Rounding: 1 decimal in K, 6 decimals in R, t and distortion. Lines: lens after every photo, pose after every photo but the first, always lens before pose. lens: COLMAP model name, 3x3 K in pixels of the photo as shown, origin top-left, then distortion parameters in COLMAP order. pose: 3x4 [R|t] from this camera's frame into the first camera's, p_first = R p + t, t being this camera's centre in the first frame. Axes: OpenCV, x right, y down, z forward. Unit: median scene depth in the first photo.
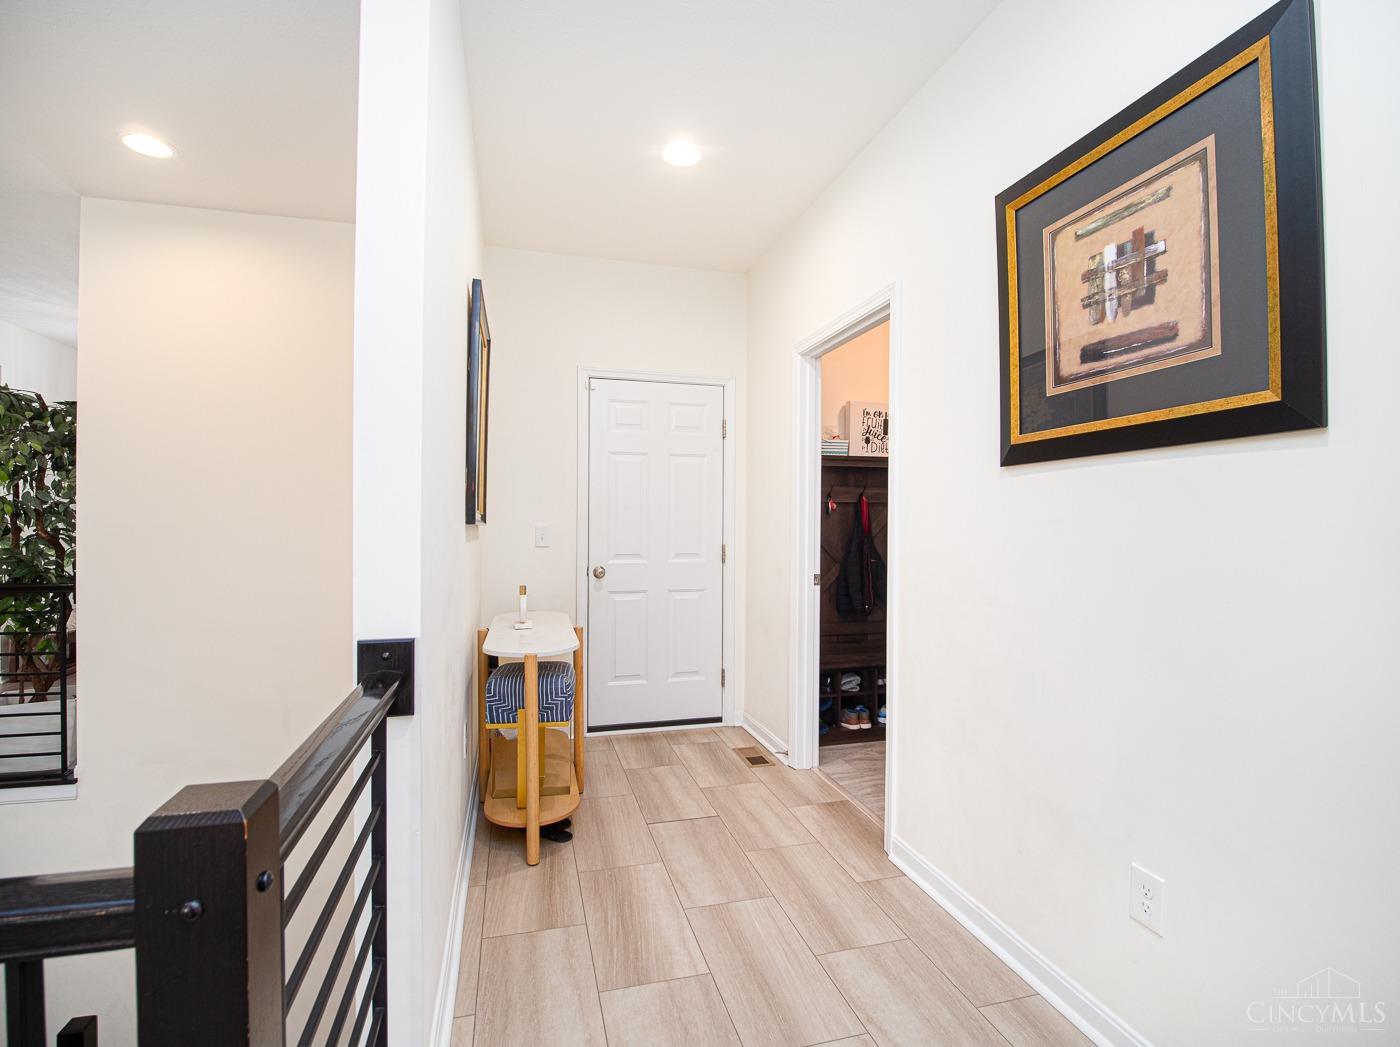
lens RADIAL K [[696.0, 0, 698.0], [0, 696.0, 522.1], [0, 0, 1]] dist [-0.013094, -0.000421]
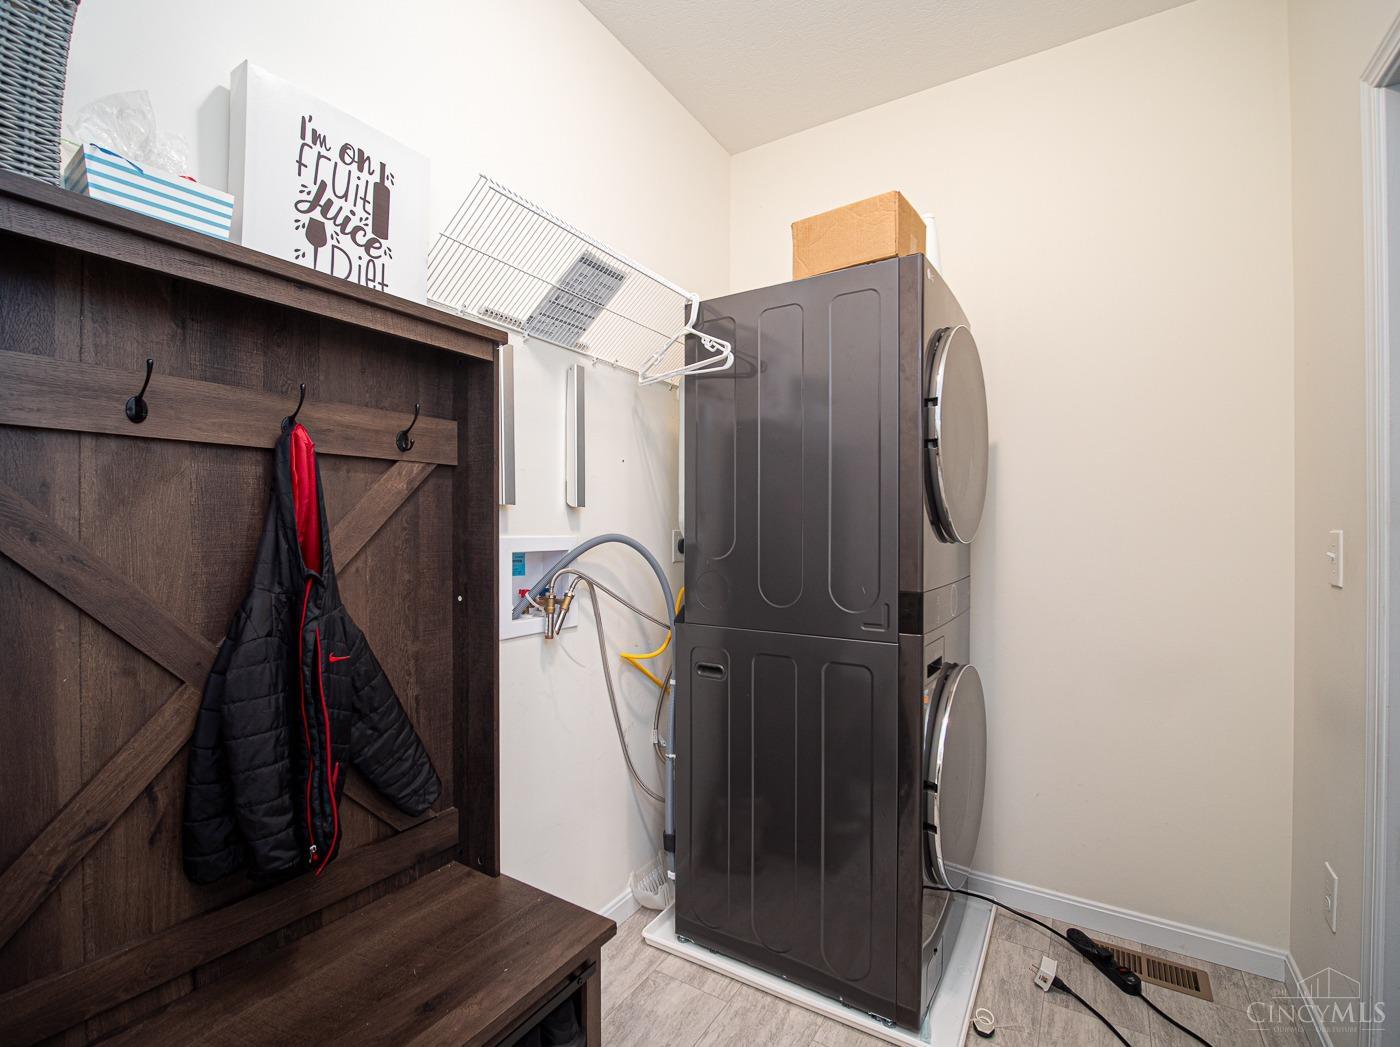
lens RADIAL K [[696.0, 0, 697.4], [0, 696.0, 526.3], [0, 0, 1]] dist [-0.013094, -0.000421]
pose [[0.701529, -0.000438, 0.712641, 0.152056], [-0.009499, 0.999905, 0.009965, -0.002690], [-0.712578, -0.013761, 0.701458, 0.690767]]
